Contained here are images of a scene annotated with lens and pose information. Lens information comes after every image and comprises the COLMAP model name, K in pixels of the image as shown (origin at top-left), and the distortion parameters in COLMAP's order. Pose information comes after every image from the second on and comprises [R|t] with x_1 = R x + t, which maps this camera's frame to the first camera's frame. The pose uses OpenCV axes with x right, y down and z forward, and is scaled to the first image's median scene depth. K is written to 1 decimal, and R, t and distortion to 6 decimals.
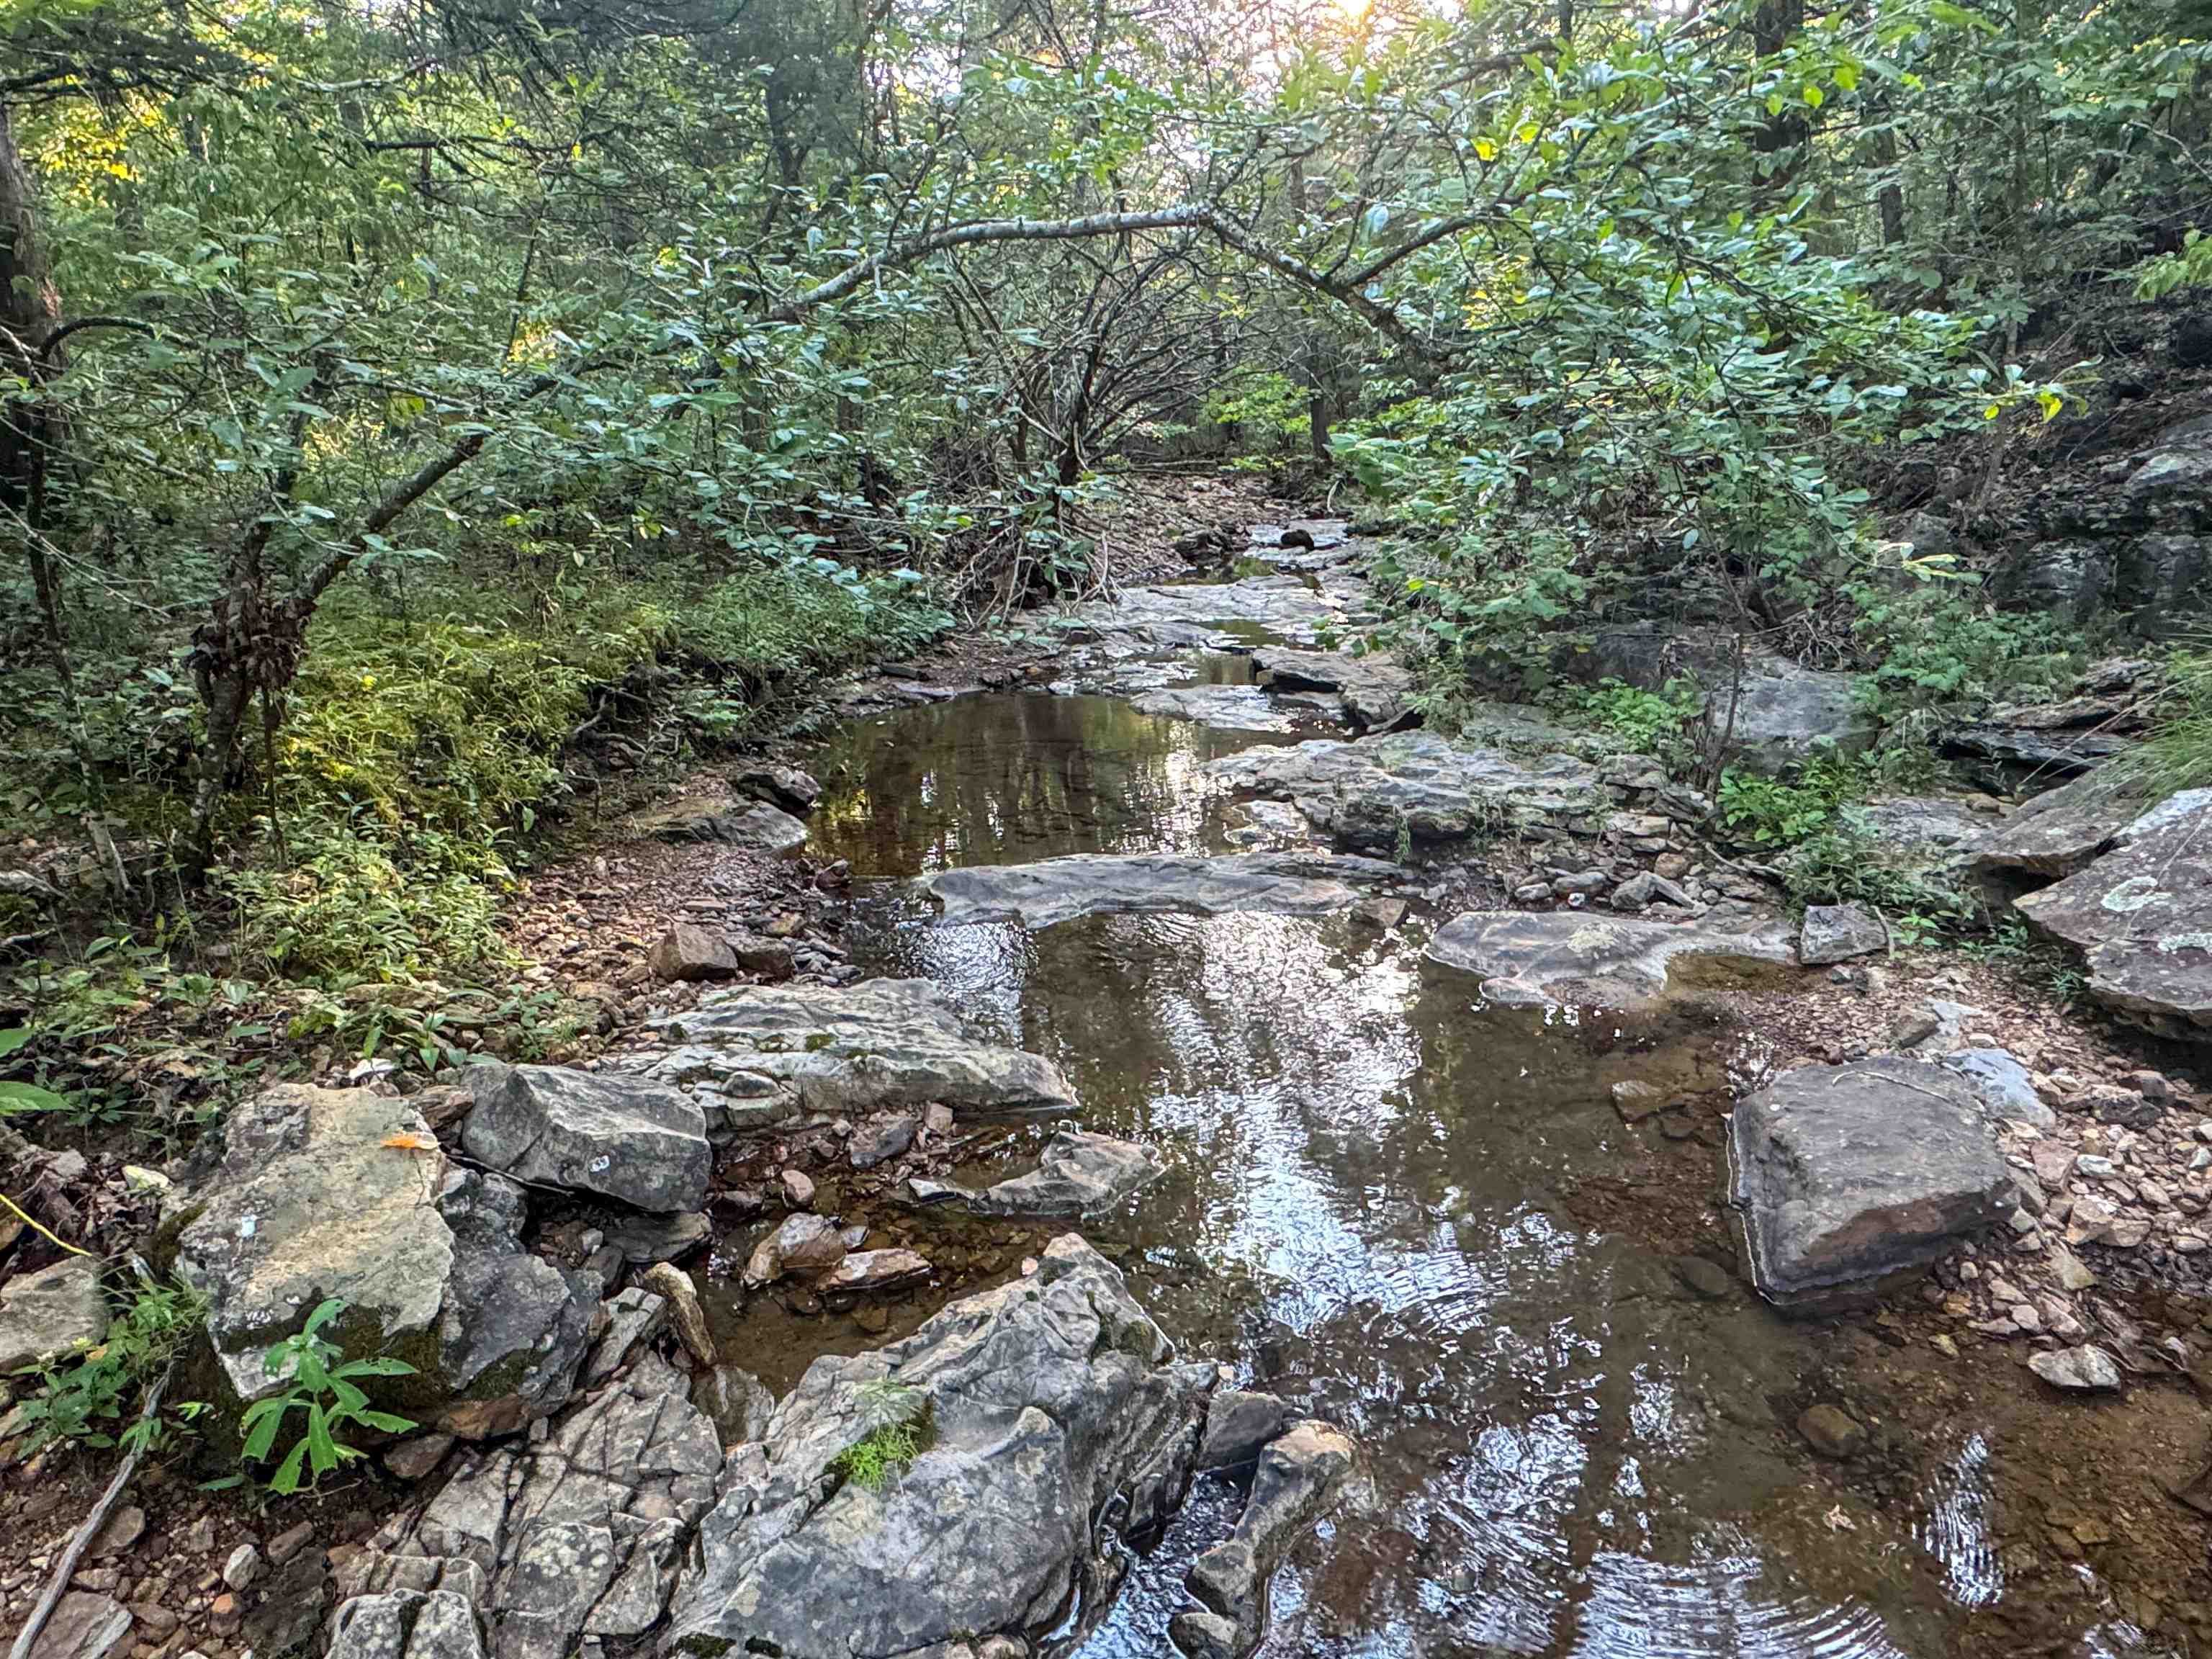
lens RADIAL K [[1322.8, 0, 1097.5], [0, 1322.8, 832.0], [0, 0, 1]] dist [-0.001151, 0.001513]
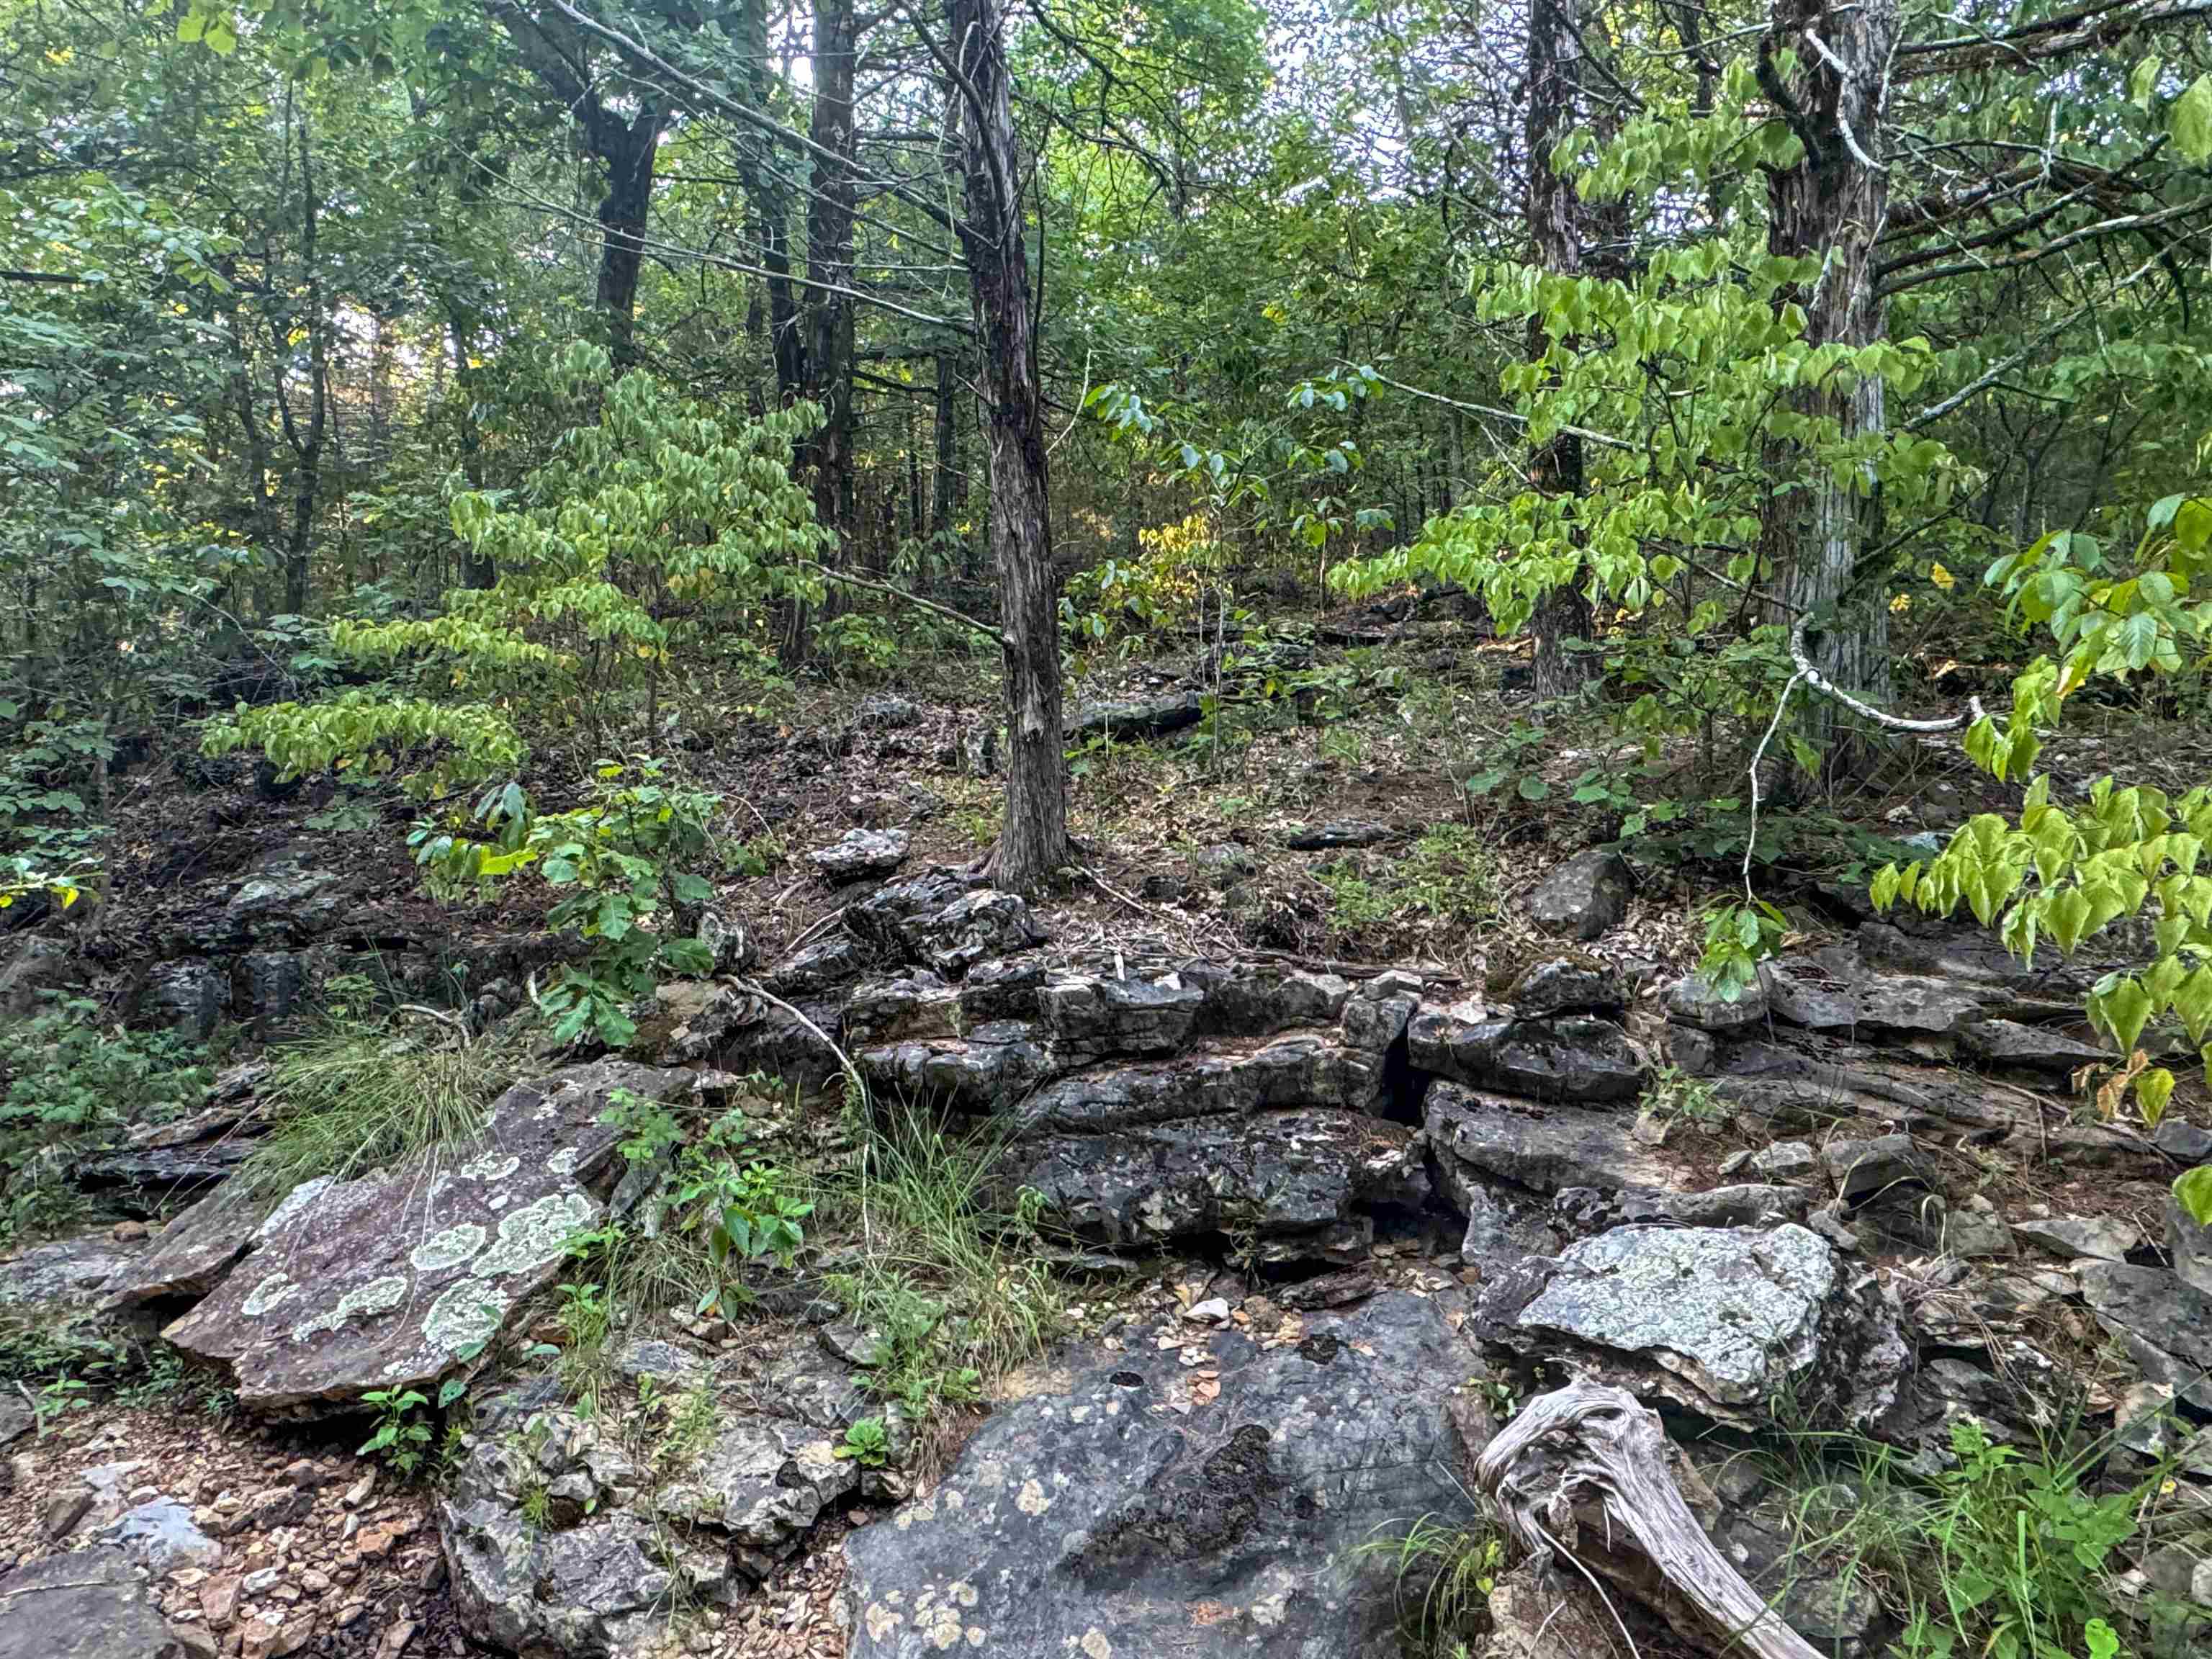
lens RADIAL K [[1322.8, 0, 1091.8], [0, 1322.8, 831.1], [0, 0, 1]] dist [-0.001151, 0.001513]
pose [[0.363554, 0.030268, 0.931081, 0.009121], [0.237988, 0.963289, -0.124240, -0.016279], [-0.900661, 0.266754, 0.343005, -0.053462]]
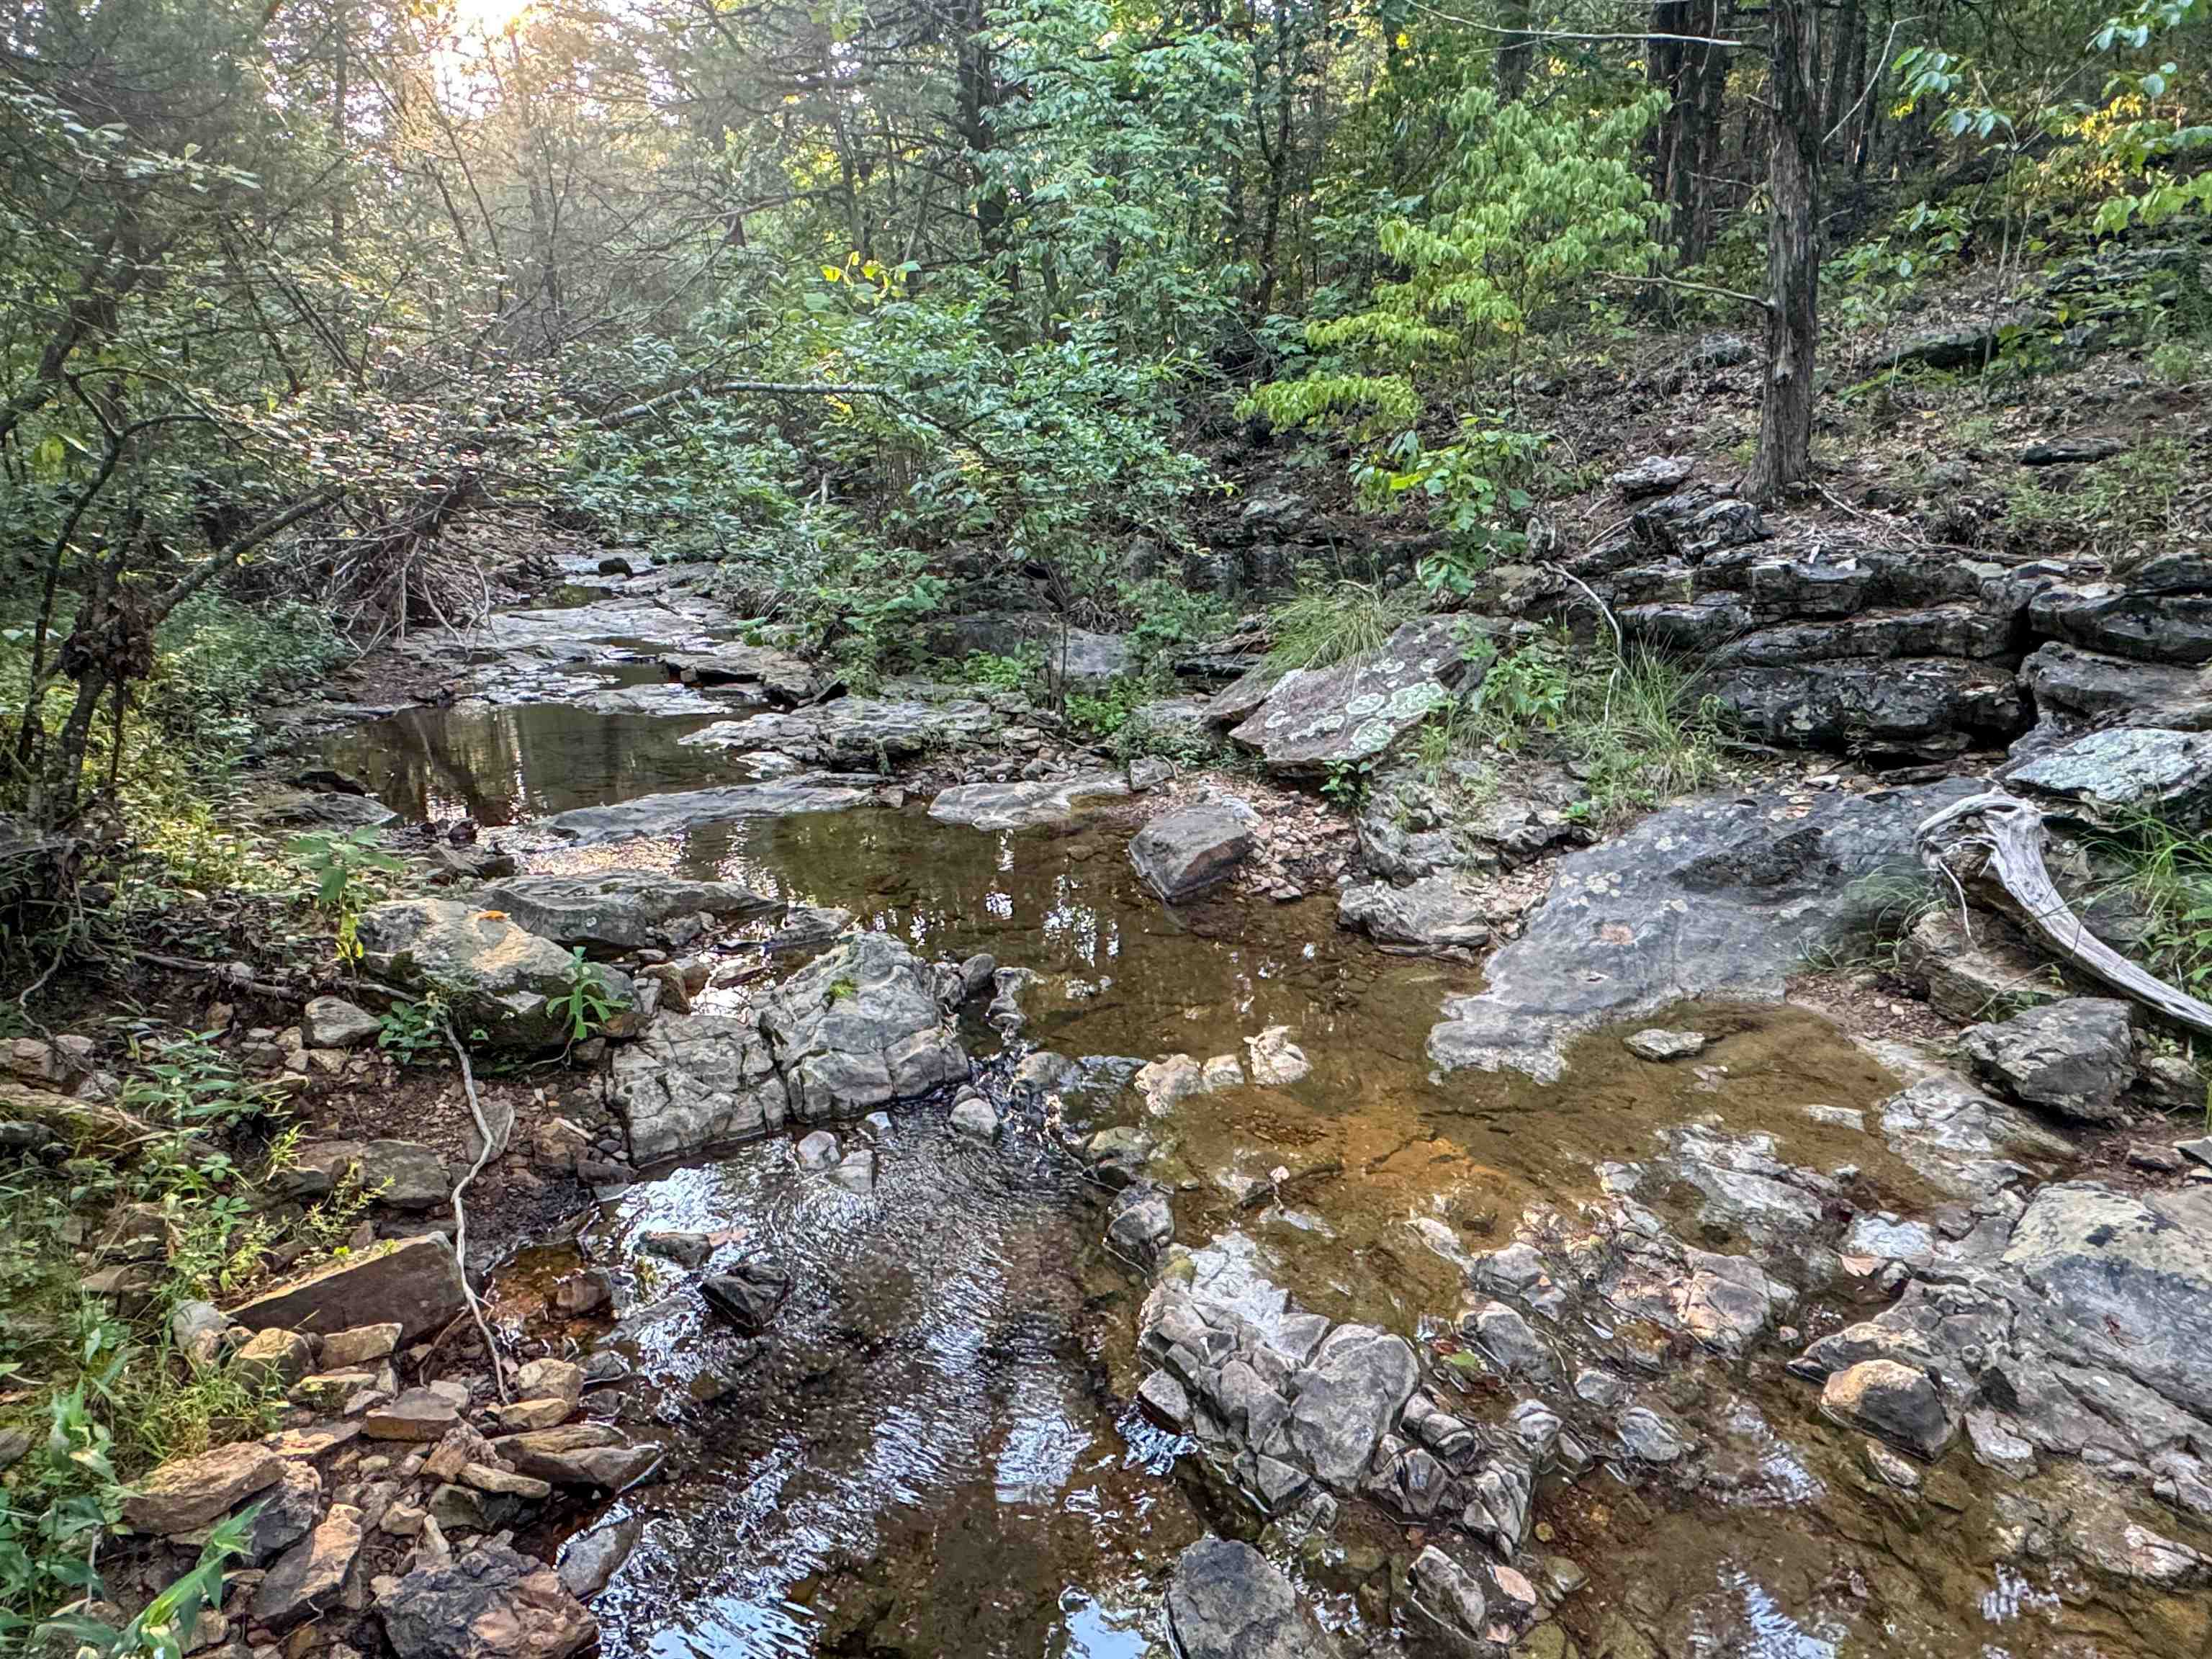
lens RADIAL K [[1322.8, 0, 1096.2], [0, 1322.8, 834.9], [0, 0, 1]] dist [-0.001151, 0.001513]
pose [[0.850650, -0.123821, 0.510942, -0.372334], [0.133577, 0.990880, 0.017740, 0.108582], [-0.508479, 0.053159, 0.859432, -0.432392]]
